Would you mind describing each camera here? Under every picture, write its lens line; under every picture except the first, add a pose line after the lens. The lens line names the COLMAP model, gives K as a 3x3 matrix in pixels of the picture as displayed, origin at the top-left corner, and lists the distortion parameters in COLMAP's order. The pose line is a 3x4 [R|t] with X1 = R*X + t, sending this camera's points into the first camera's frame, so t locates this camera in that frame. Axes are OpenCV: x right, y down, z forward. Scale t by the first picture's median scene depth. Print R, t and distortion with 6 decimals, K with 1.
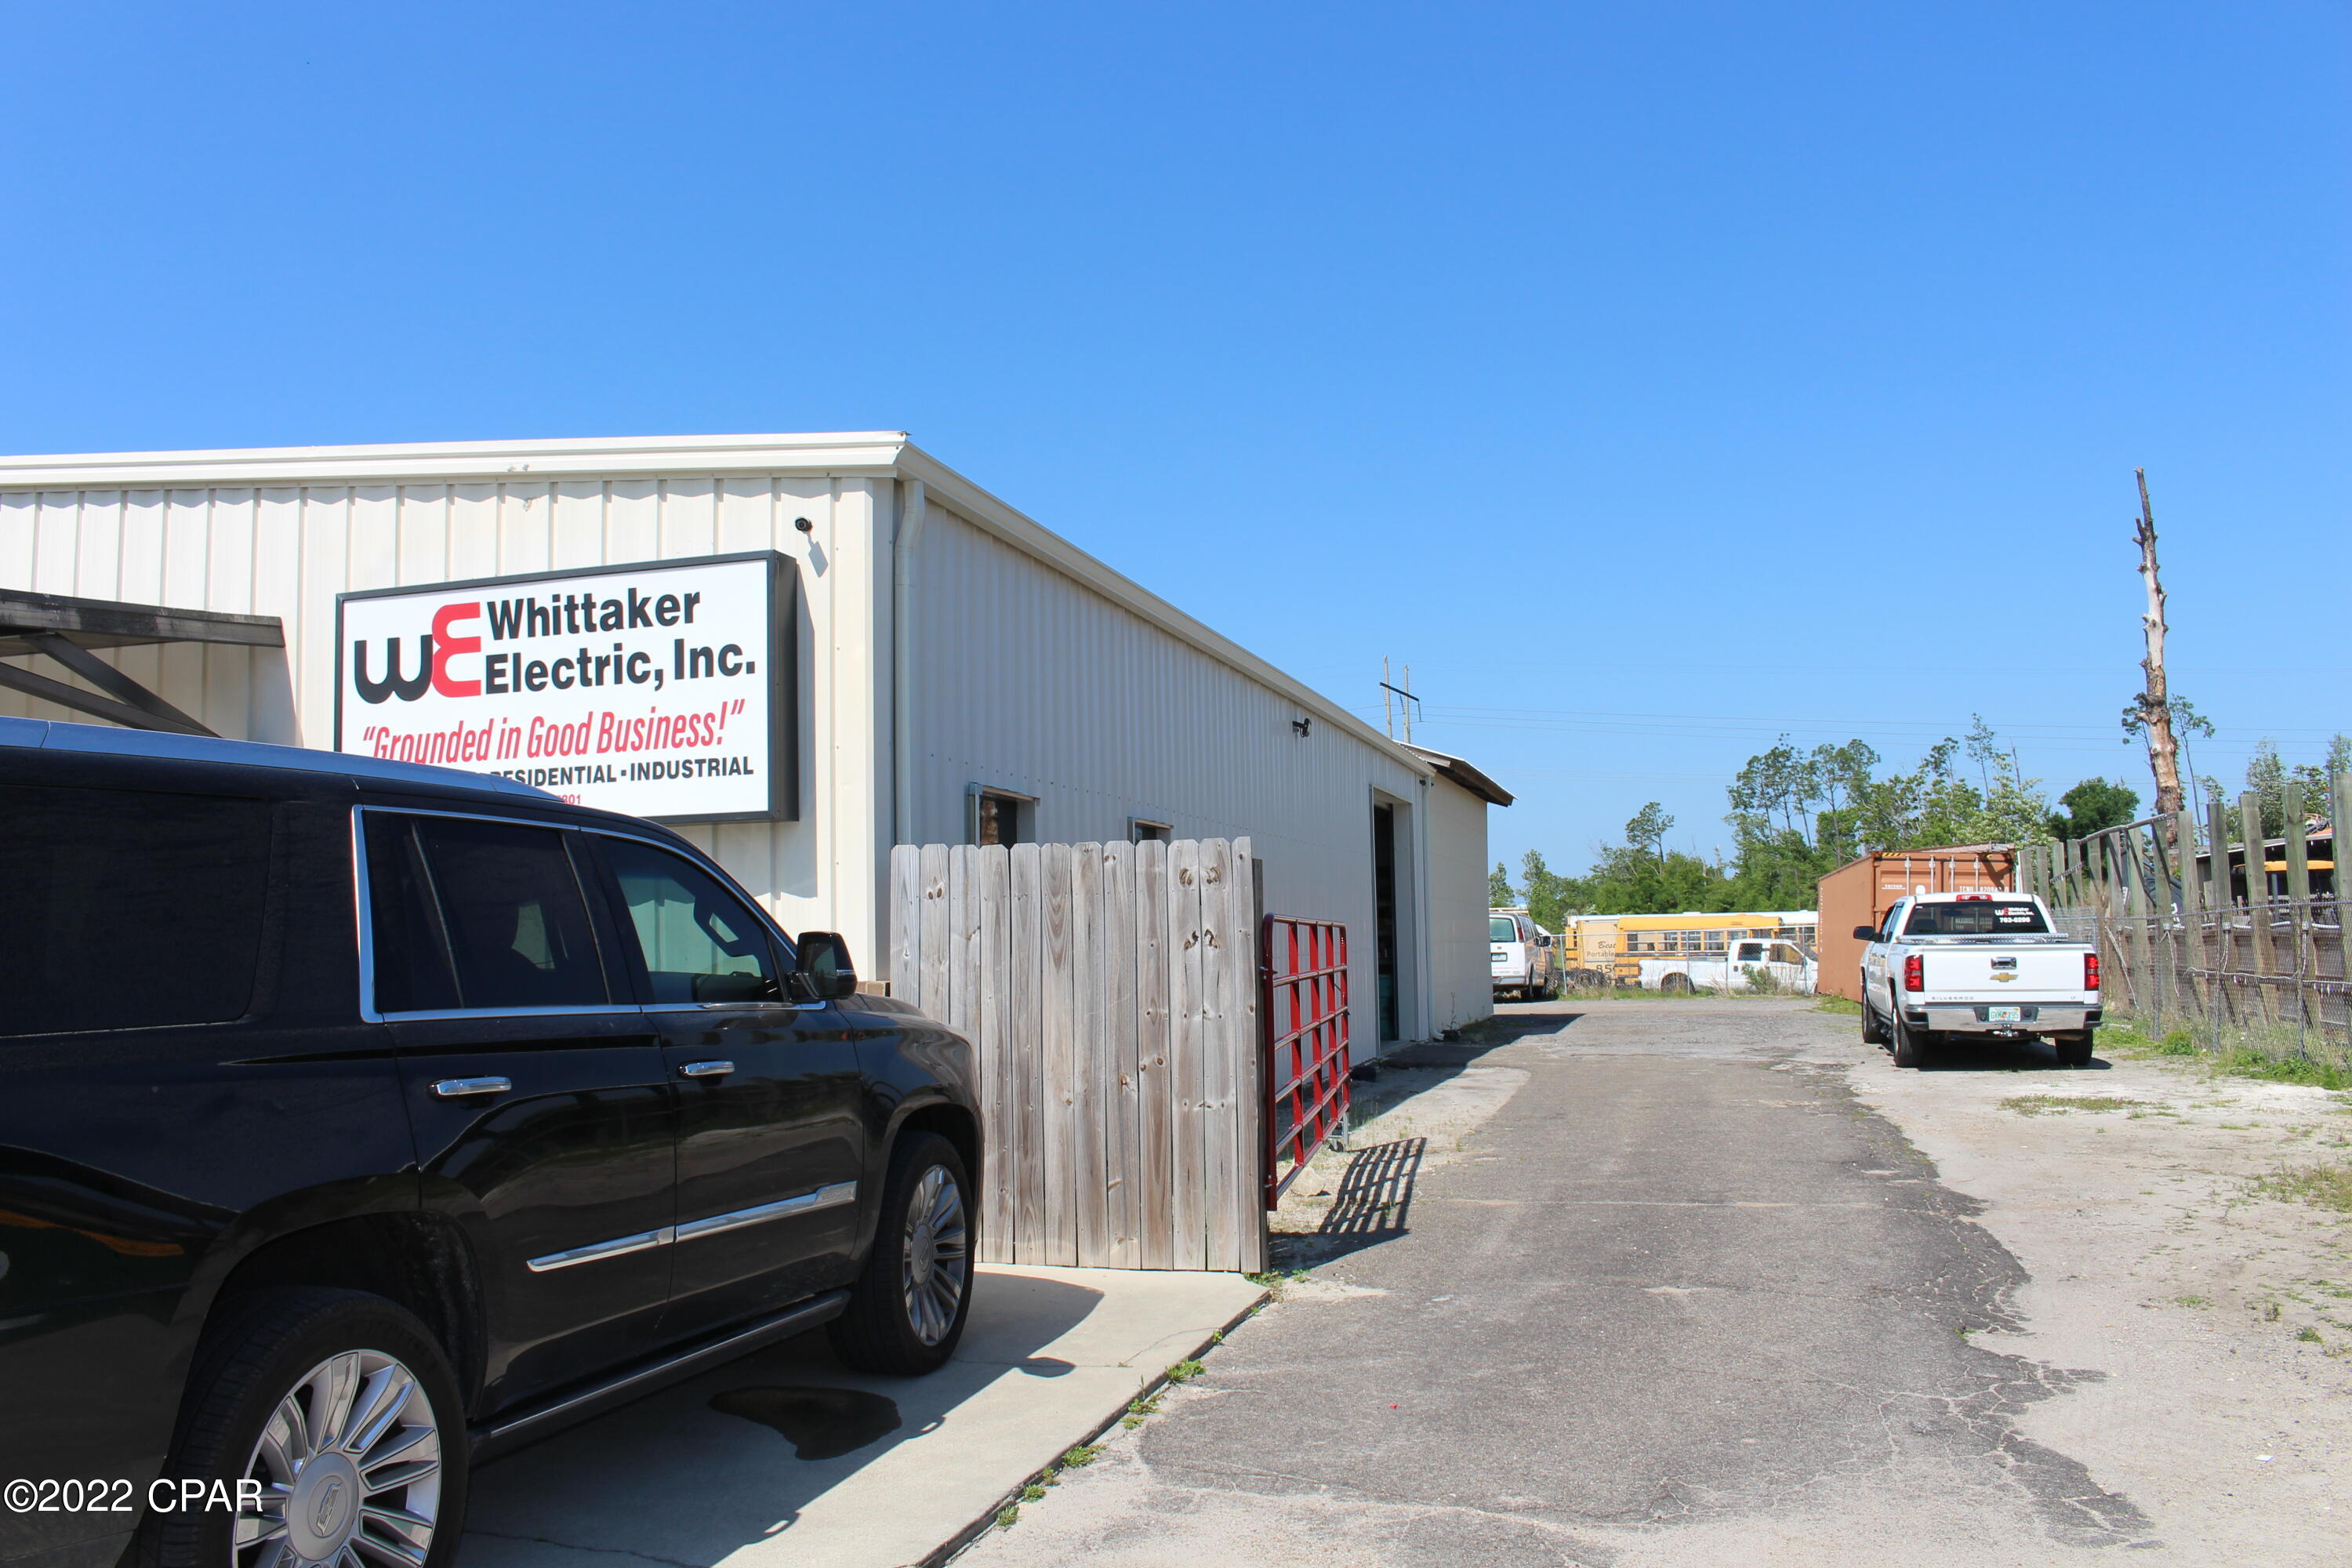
lens RADIAL K [[1954.9, 0, 1173.7], [0, 1954.9, 777.1], [0, 0, 1]] dist [-0.117523, 0.023553]
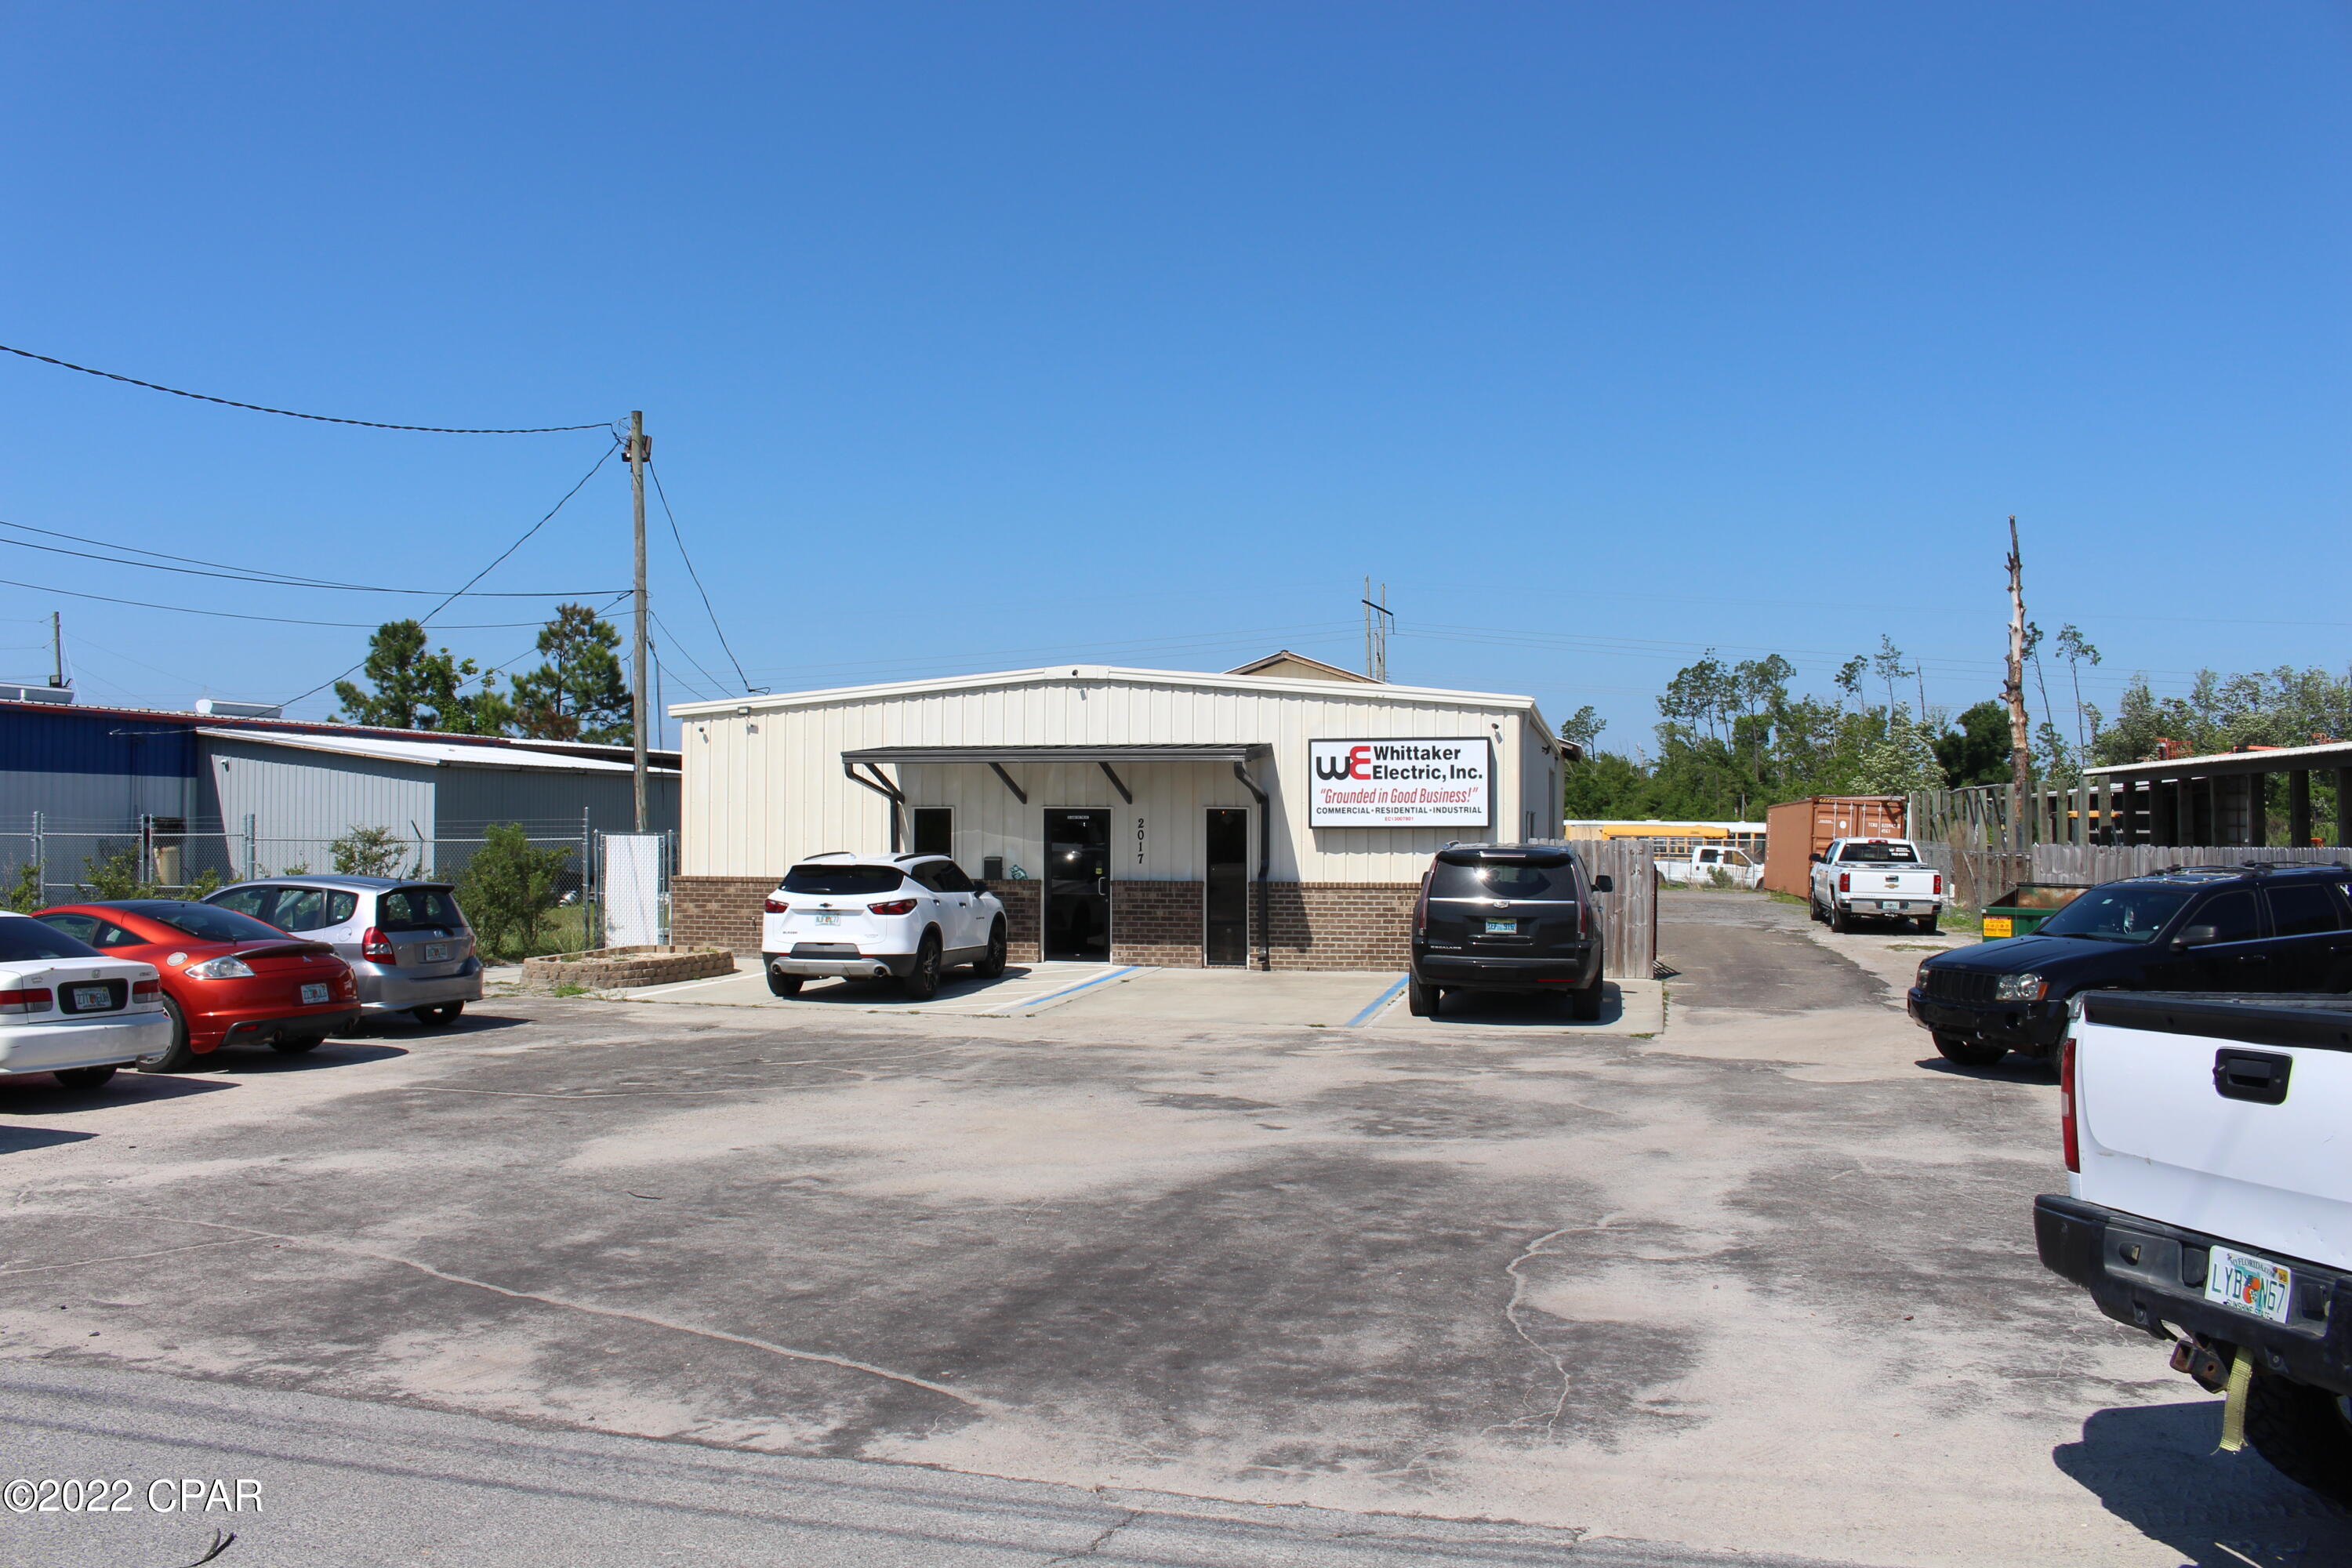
lens RADIAL K [[1954.9, 0, 1177.9], [0, 1954.9, 785.4], [0, 0, 1]] dist [-0.117523, 0.023553]
pose [[0.998540, 0.025232, 0.047767, -0.329972], [-0.028398, 0.997361, 0.066820, -0.091951], [-0.045955, -0.068079, 0.996621, -0.776436]]
